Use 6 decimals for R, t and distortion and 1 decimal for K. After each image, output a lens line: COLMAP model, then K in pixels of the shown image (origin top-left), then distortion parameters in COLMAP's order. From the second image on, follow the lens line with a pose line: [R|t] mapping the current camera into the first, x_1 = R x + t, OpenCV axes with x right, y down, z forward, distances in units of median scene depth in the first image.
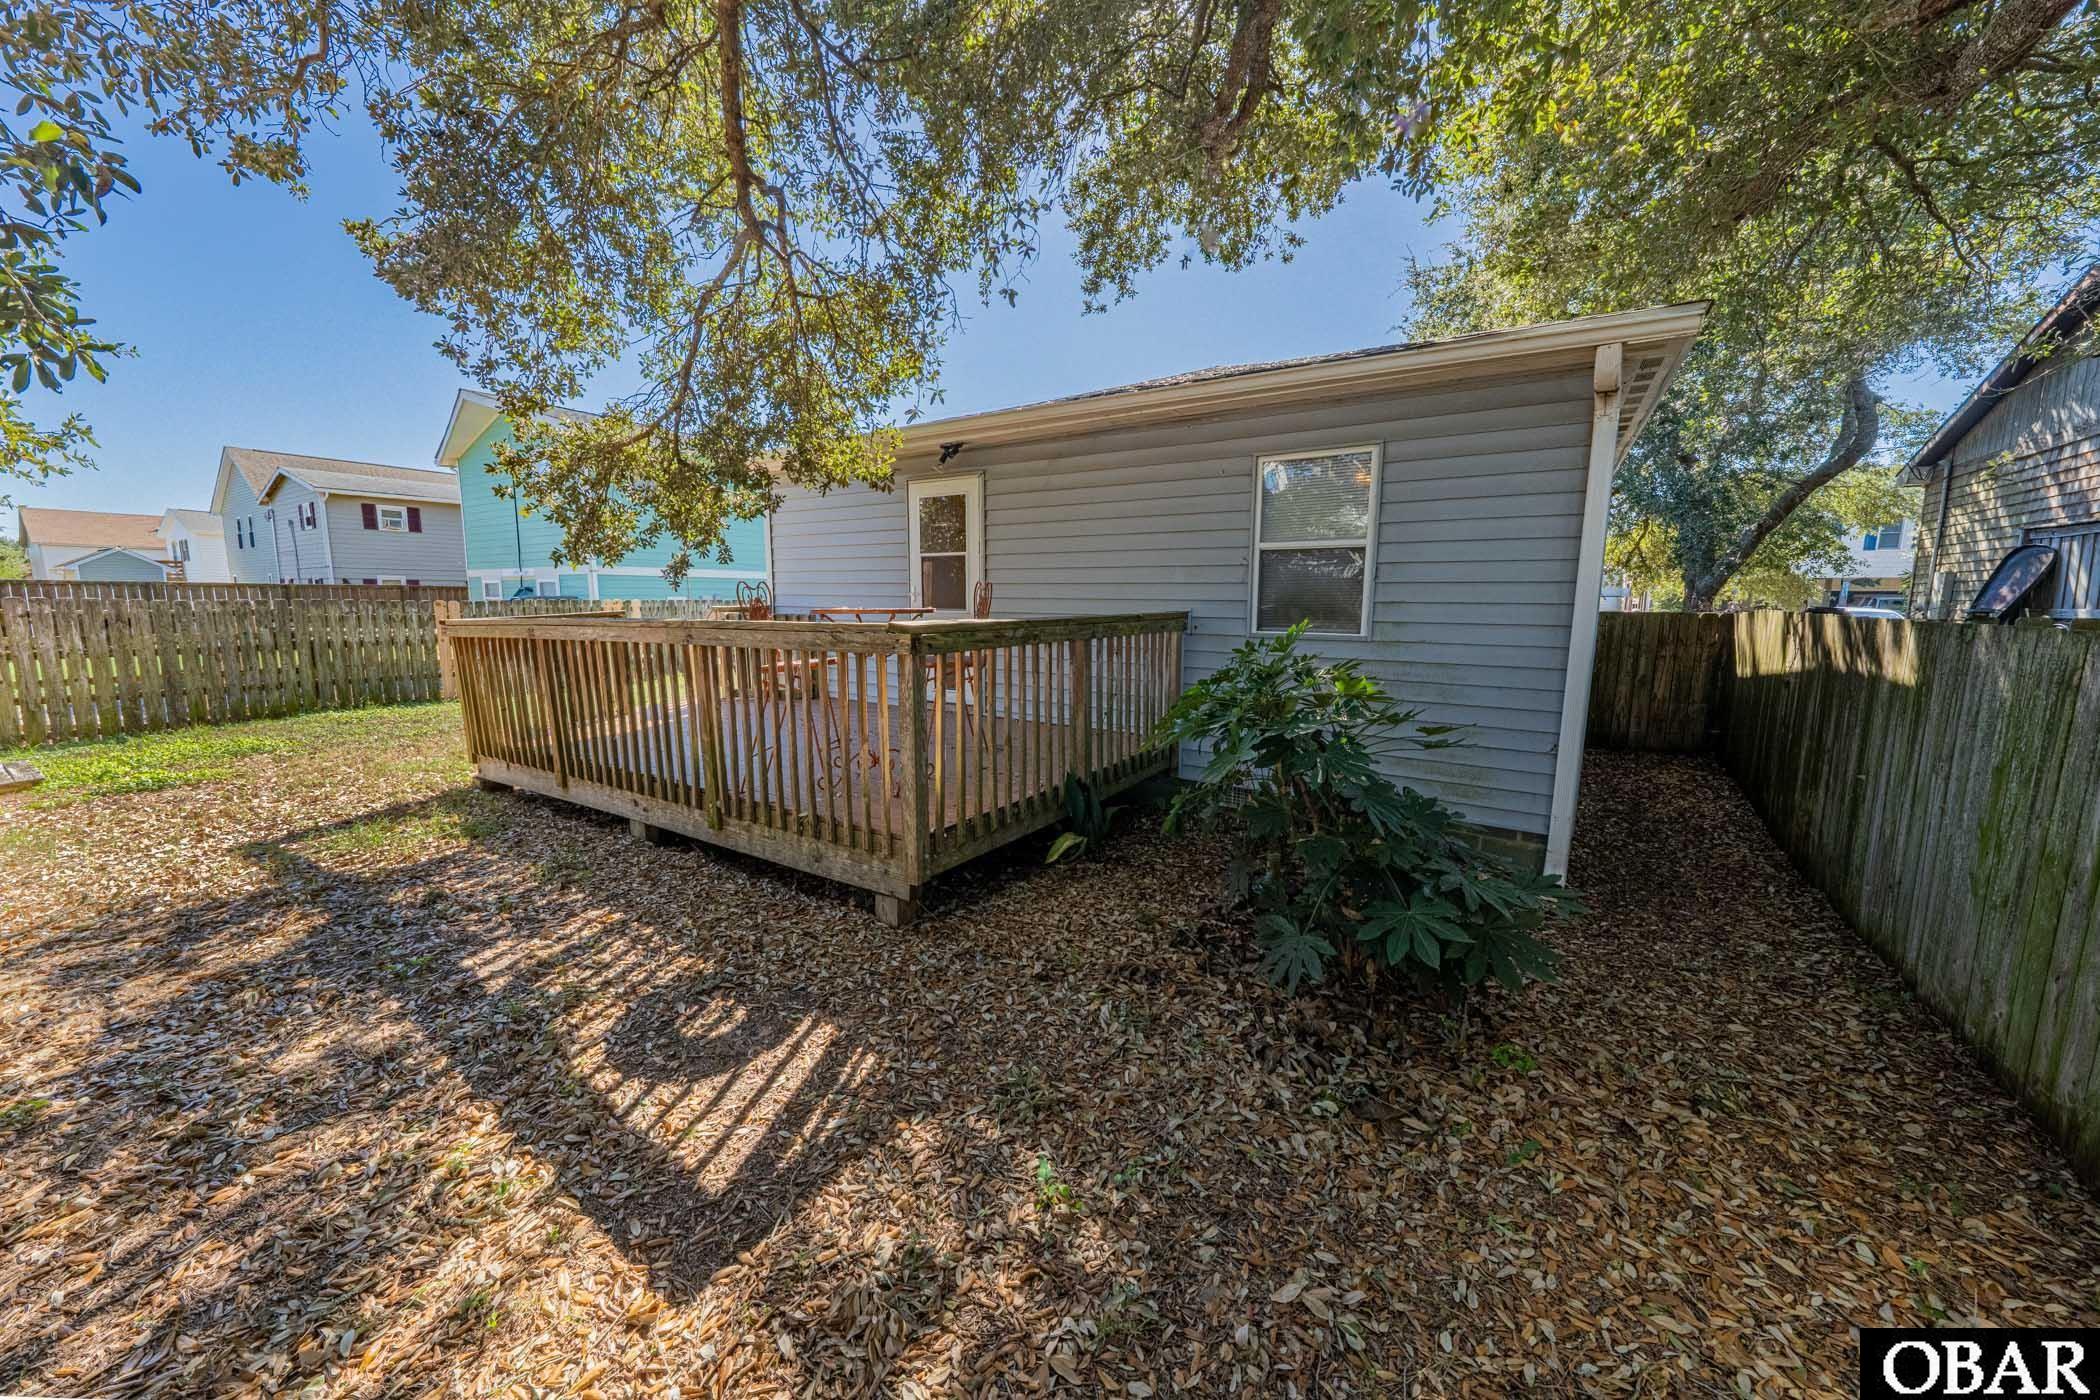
lens RADIAL K [[744.3, 0, 1043.0], [0, 744.3, 699.4], [0, 0, 1]] dist [-0.002632, -0.000182]
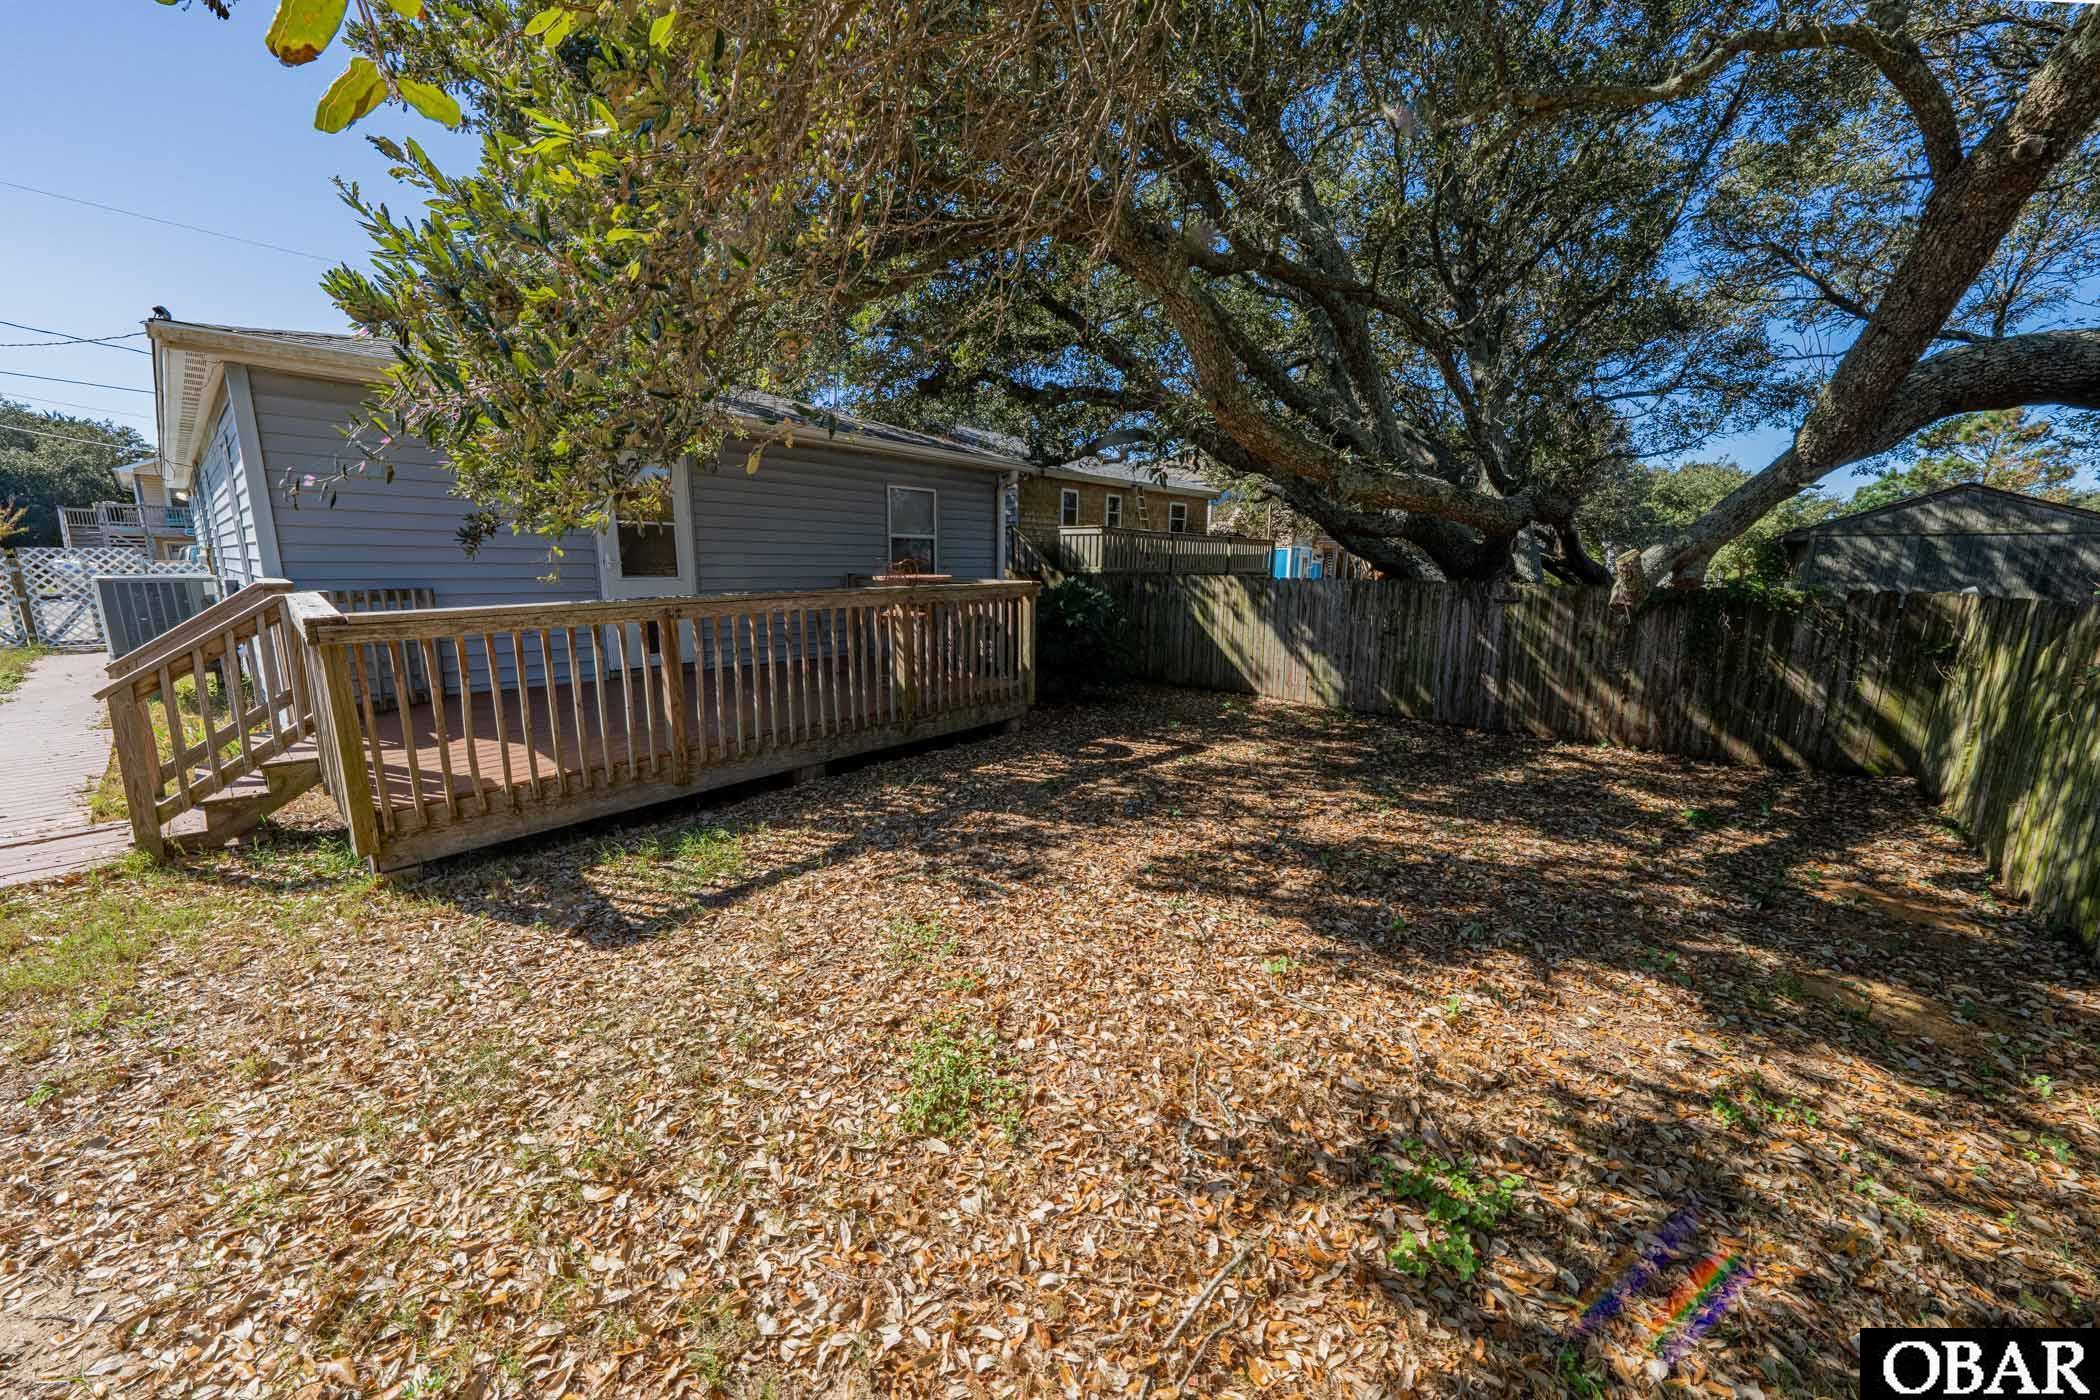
lens RADIAL K [[754.7, 0, 1045.5], [0, 754.7, 701.3], [0, 0, 1]] dist [-0.002137, -0.000127]
pose [[0.114384, -0.186065, 0.975857, -2.415295], [0.129029, 0.976766, 0.171114, -0.134475], [-0.985022, 0.106342, 0.135734, 0.694227]]
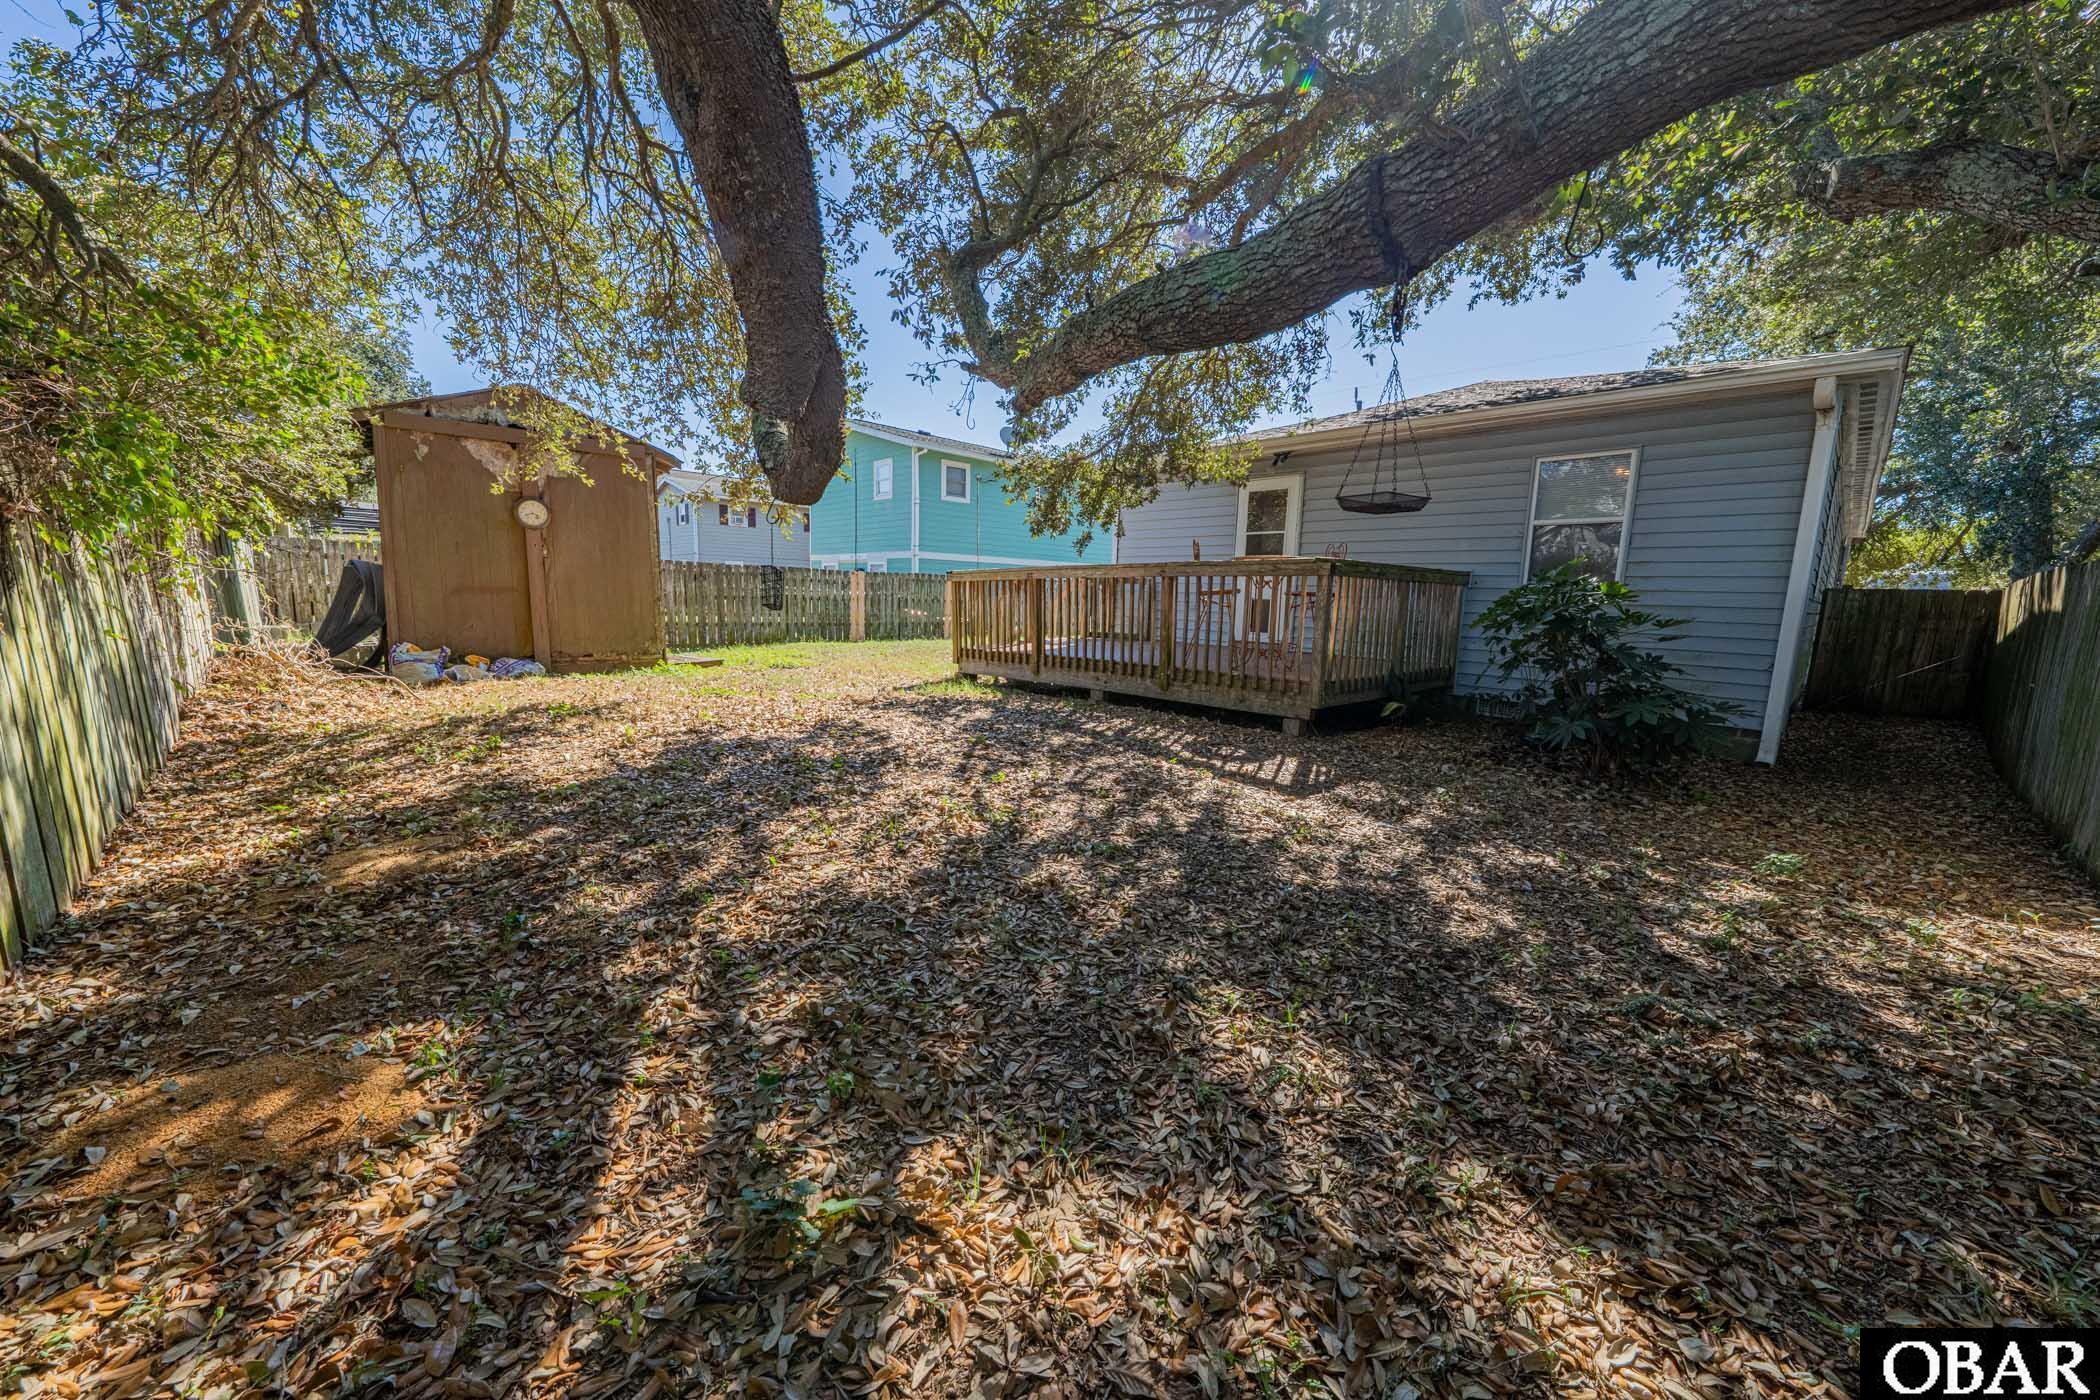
lens RADIAL K [[743.1, 0, 1045.2], [0, 743.1, 703.9], [0, 0, 1]] dist [0.001154, 0.000166]
pose [[0.971415, 0.056249, -0.230626, -0.411807], [-0.055378, 0.998413, 0.010251, 0.270448], [0.230836, 0.002814, 0.972989, -0.901405]]
